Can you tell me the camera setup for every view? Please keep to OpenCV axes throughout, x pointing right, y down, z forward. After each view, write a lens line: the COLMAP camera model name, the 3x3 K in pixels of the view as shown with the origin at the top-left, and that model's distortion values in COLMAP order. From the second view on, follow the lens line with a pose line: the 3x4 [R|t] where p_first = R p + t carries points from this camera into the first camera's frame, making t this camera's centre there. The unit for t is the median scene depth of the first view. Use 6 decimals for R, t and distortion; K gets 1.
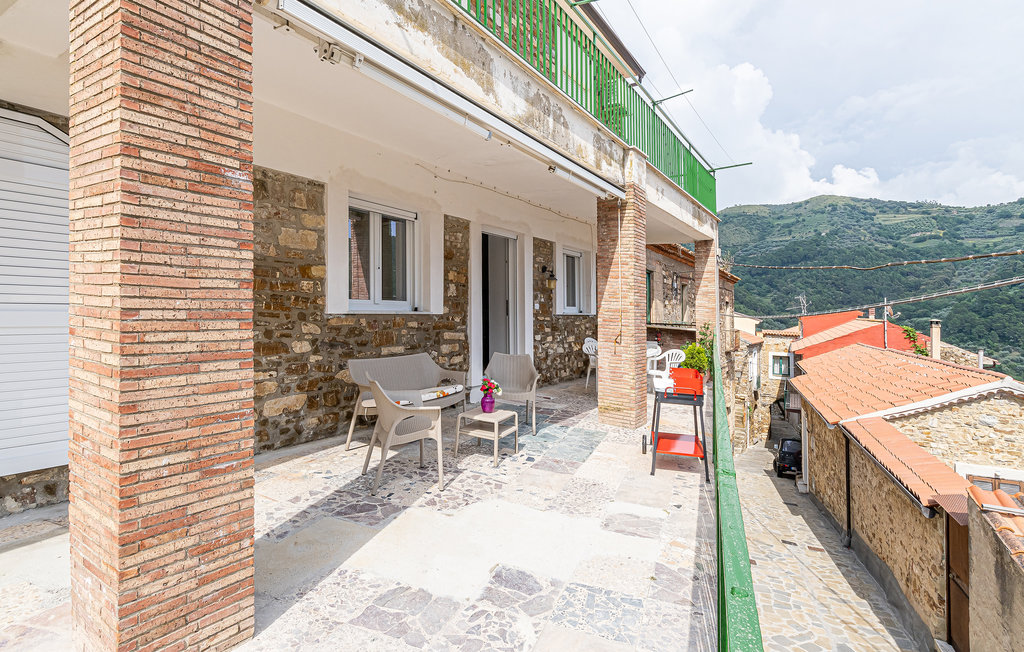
lens RADIAL K [[521.8, 0, 510.2], [0, 521.8, 325.6], [0, 0, 1]] dist [0.002654, 0.002262]
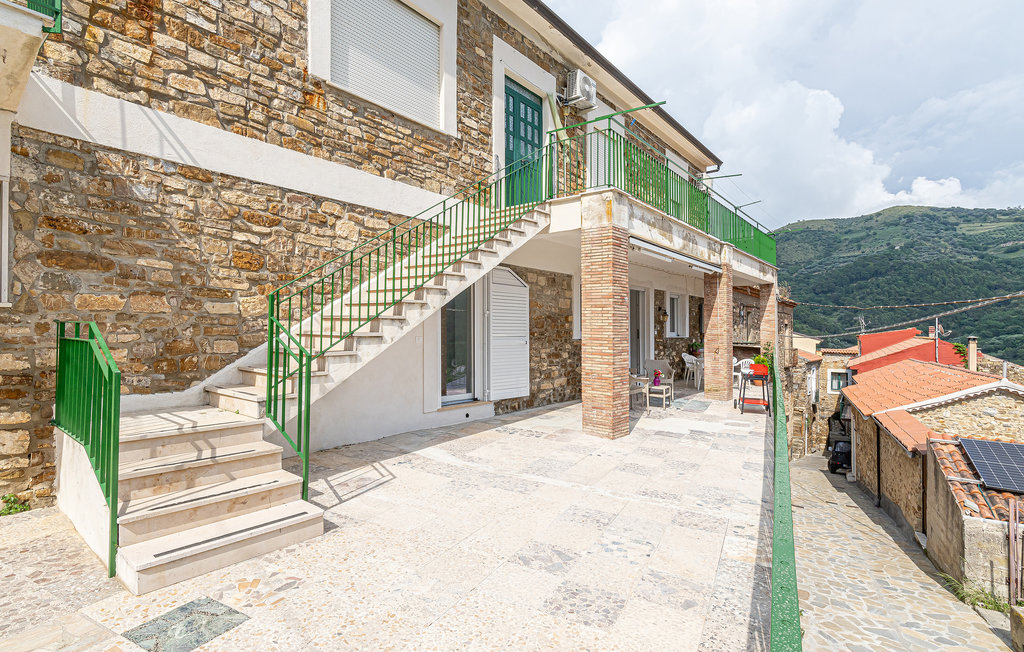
lens RADIAL K [[521.8, 0, 498.1], [0, 521.8, 368.2], [0, 0, 1]] dist [0.002654, 0.002262]
pose [[0.993411, -0.009839, -0.114184, -0.178597], [0.013773, 0.999337, 0.033710, 0.007821], [0.113777, -0.035061, 0.992888, -0.460476]]
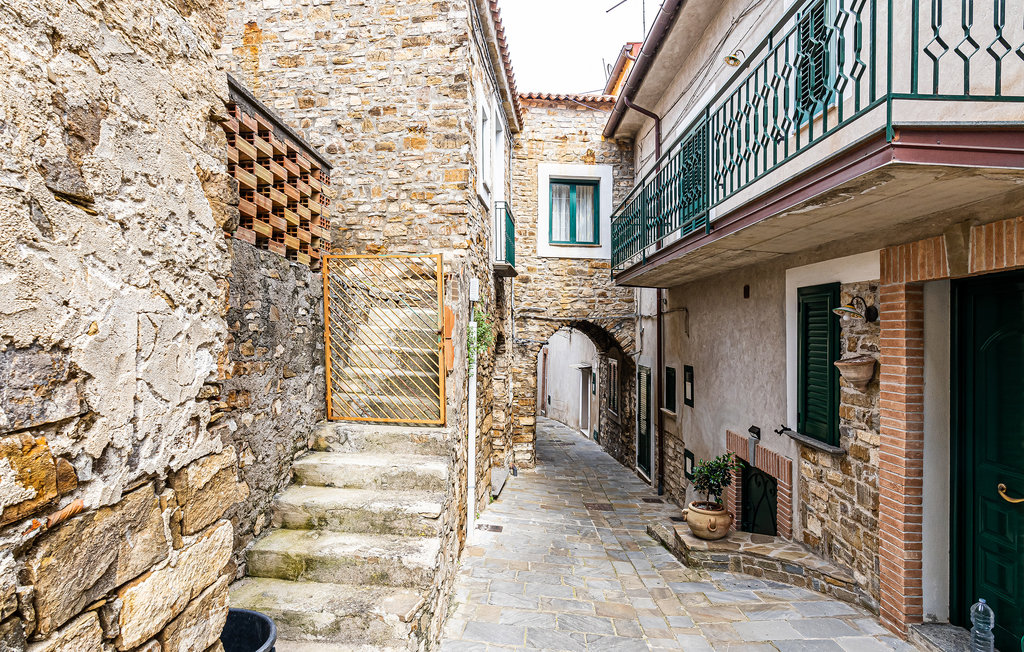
lens RADIAL K [[601.9, 0, 510.4], [0, 601.9, 329.4], [0, 0, 1]] dist [0.000432, 0.000475]
pose [[0.884016, 0.004186, 0.467439, 0.989460], [-0.003945, 0.999991, -0.001496, 0.433871], [-0.467441, -0.000521, 0.884024, 2.161517]]
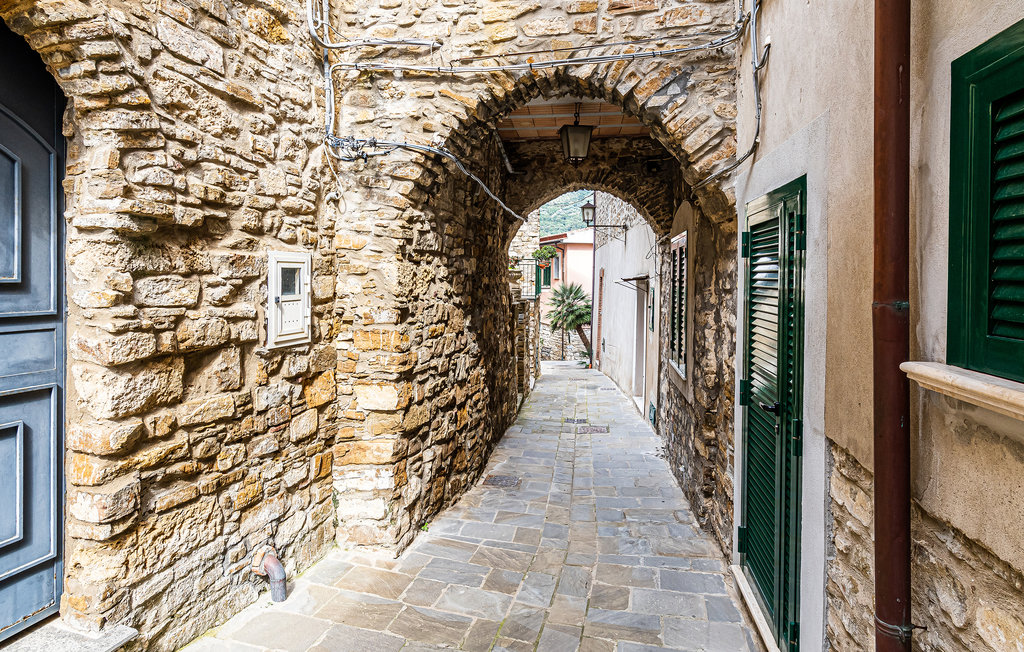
lens RADIAL K [[601.9, 0, 515.2], [0, 601.9, 324.3], [0, 0, 1]] dist [0.000432, 0.000475]
pose [[0.946687, -0.035934, 0.320145, 1.446253], [0.012882, 0.997187, 0.073834, 0.522264], [-0.321897, -0.065774, 0.944487, 2.705909]]
